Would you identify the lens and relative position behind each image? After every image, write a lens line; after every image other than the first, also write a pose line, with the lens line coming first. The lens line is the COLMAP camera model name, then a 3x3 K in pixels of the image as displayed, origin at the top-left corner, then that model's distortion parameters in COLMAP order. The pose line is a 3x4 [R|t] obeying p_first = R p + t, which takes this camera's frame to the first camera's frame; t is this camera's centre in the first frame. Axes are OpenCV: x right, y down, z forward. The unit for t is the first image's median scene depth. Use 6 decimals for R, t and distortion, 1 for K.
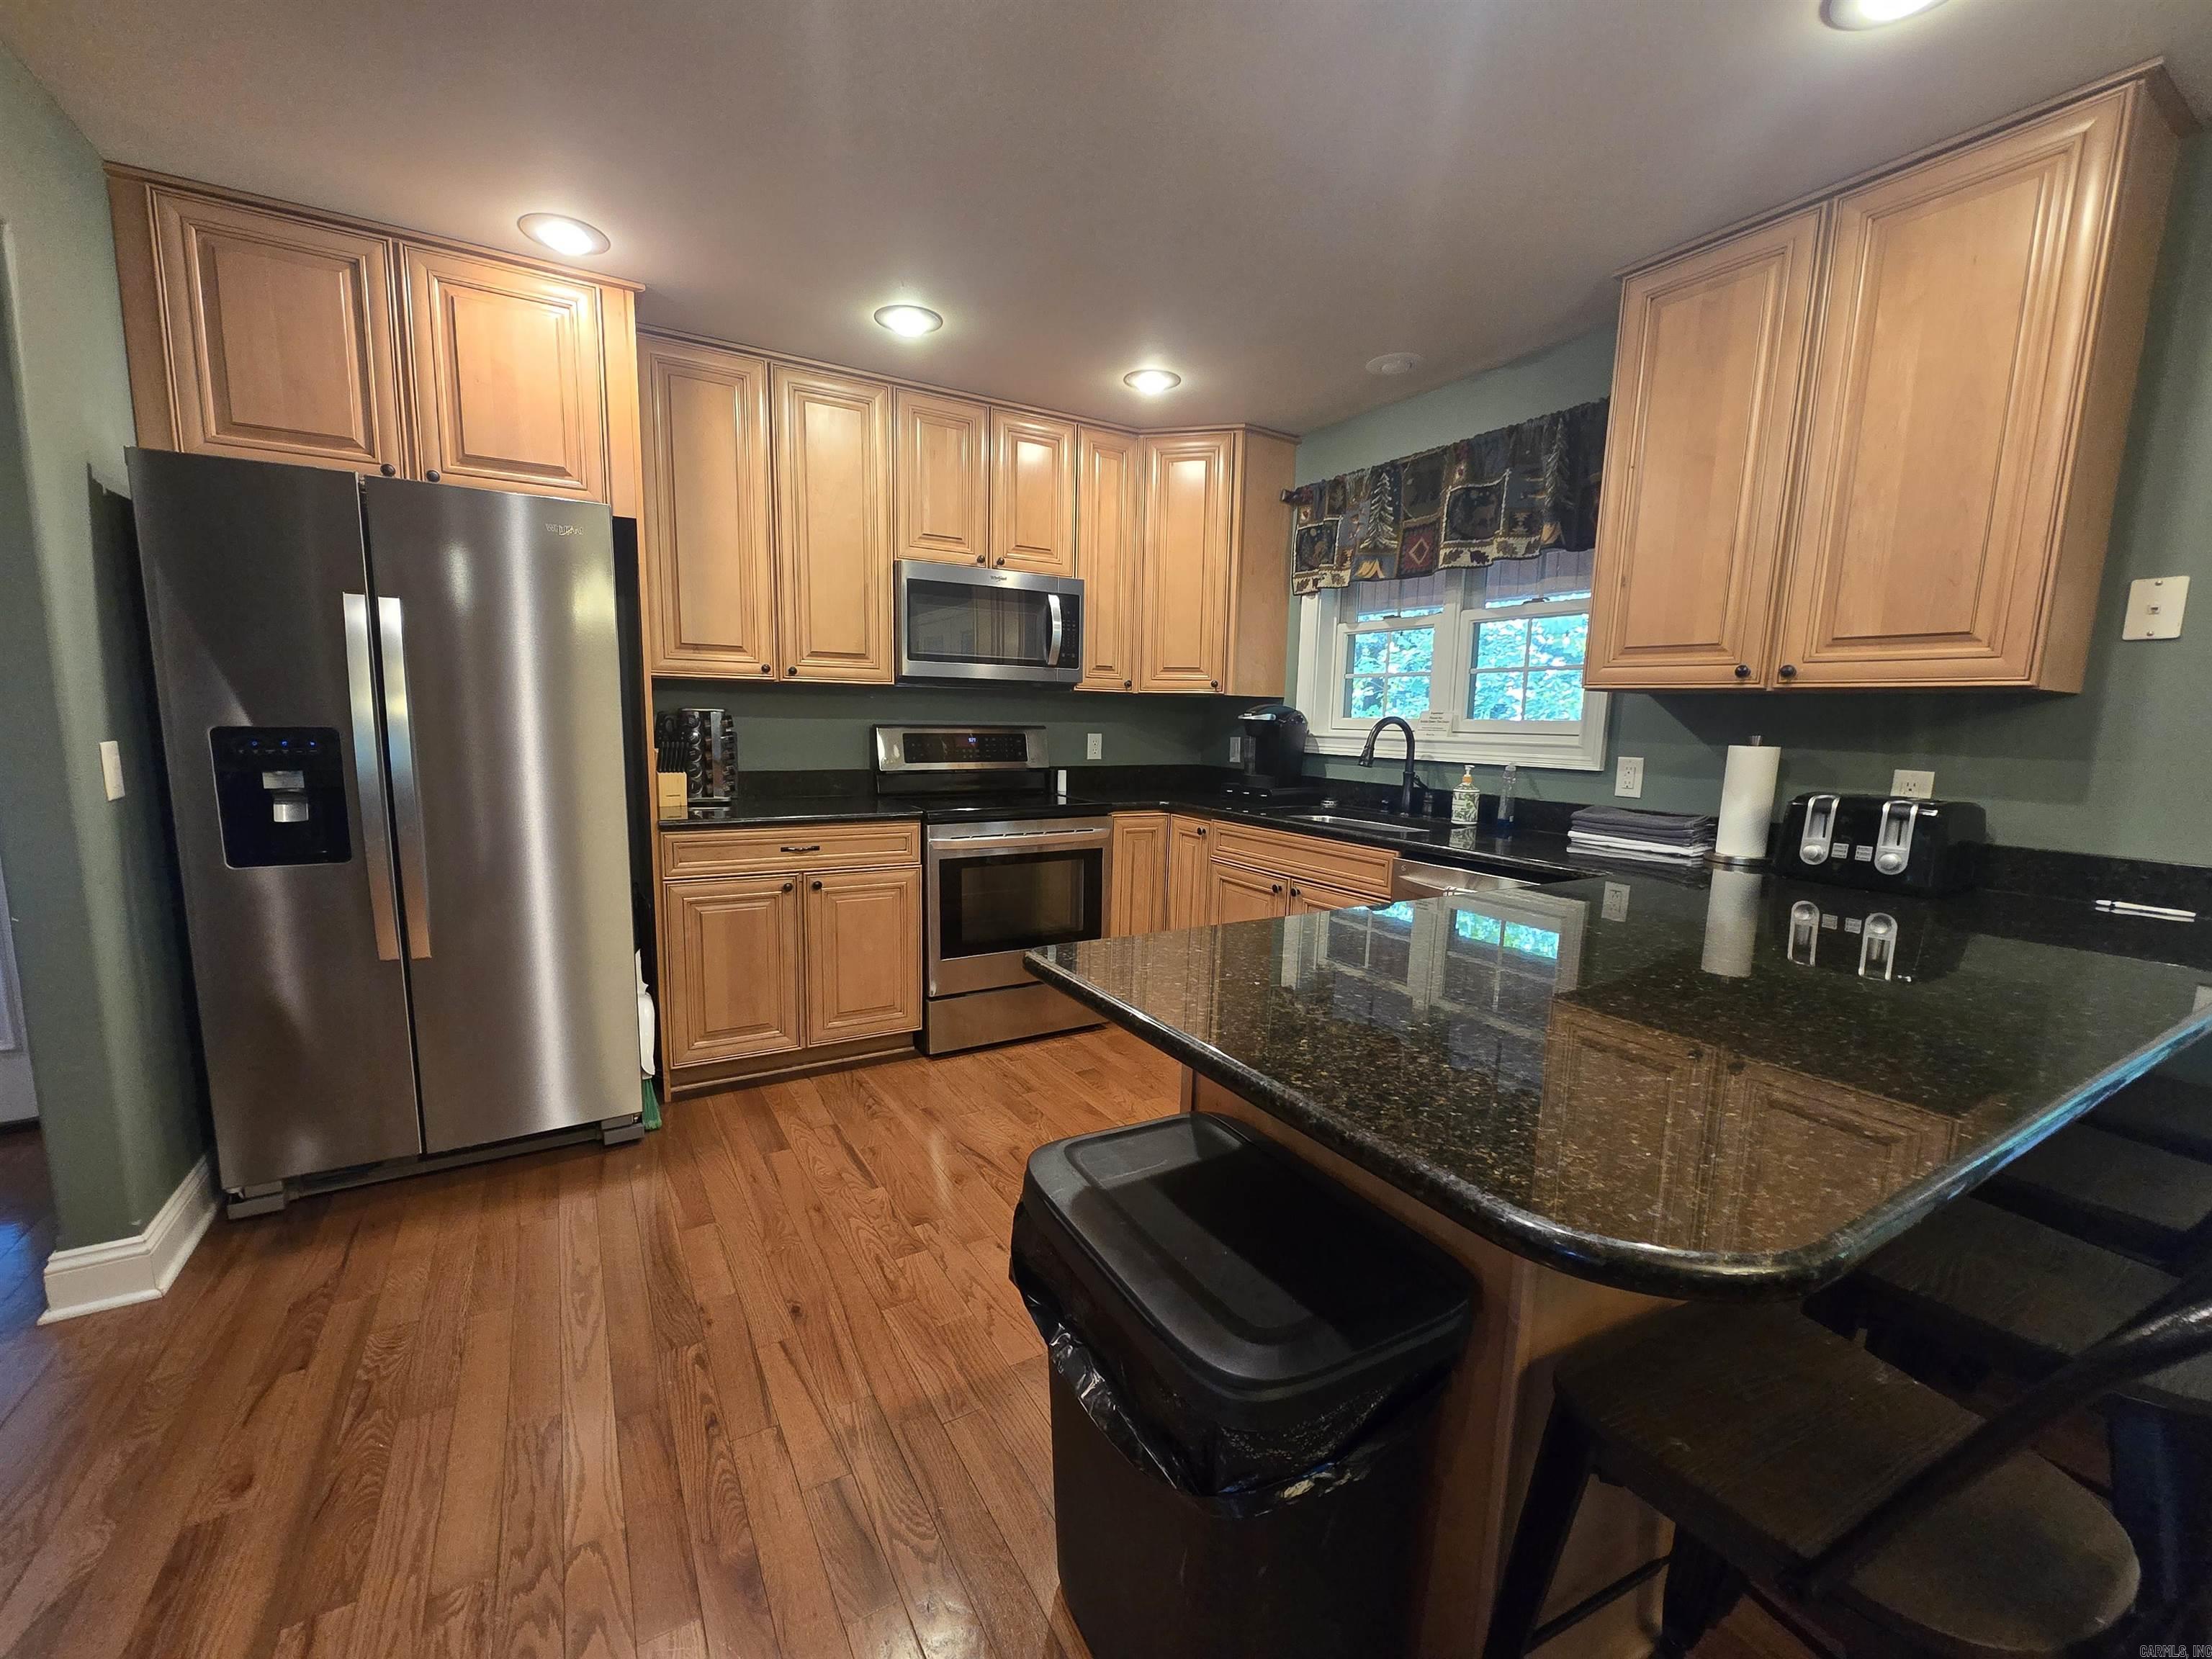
lens RADIAL K [[903.1, 0, 1090.6], [0, 903.1, 846.7], [0, 0, 1]] dist [-0.002328, -0.000123]
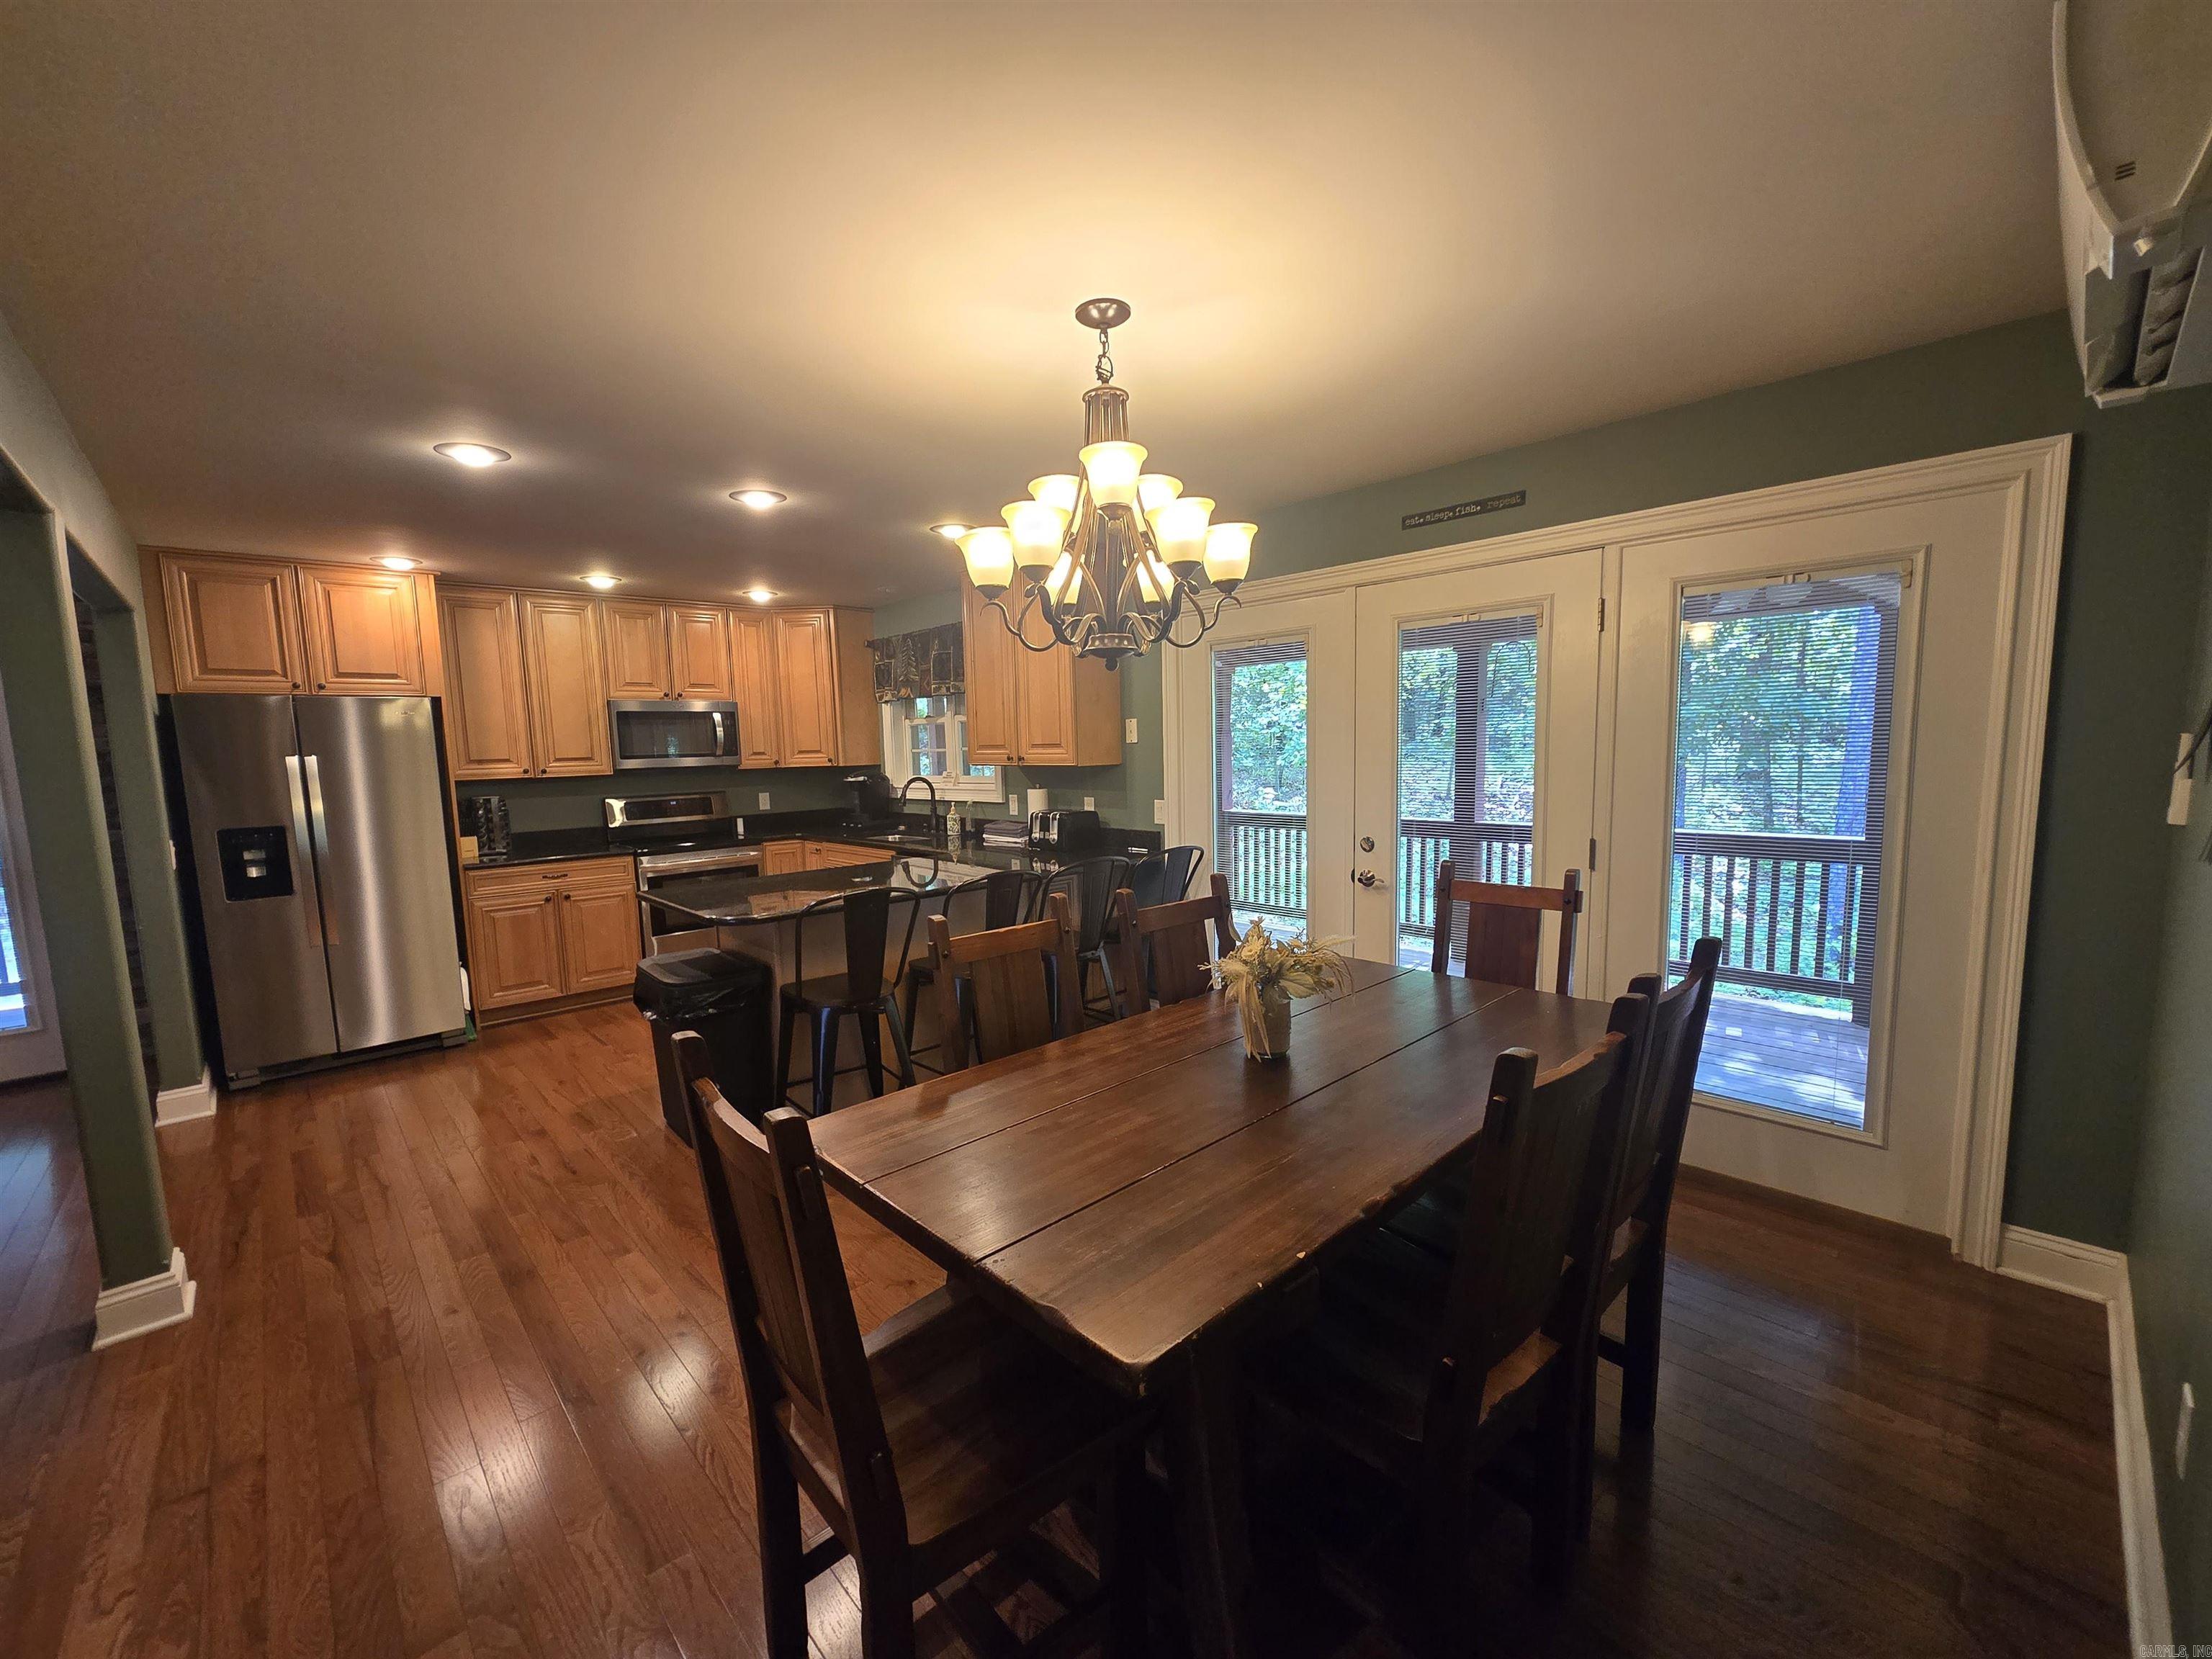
lens RADIAL K [[903.1, 0, 1088.3], [0, 903.1, 845.4], [0, 0, 1]] dist [-0.002328, -0.000123]
pose [[0.976204, -0.071474, 0.204736, 0.305420], [0.078384, 0.996589, -0.025832, 0.065293], [-0.202191, 0.041266, 0.978476, -0.843281]]
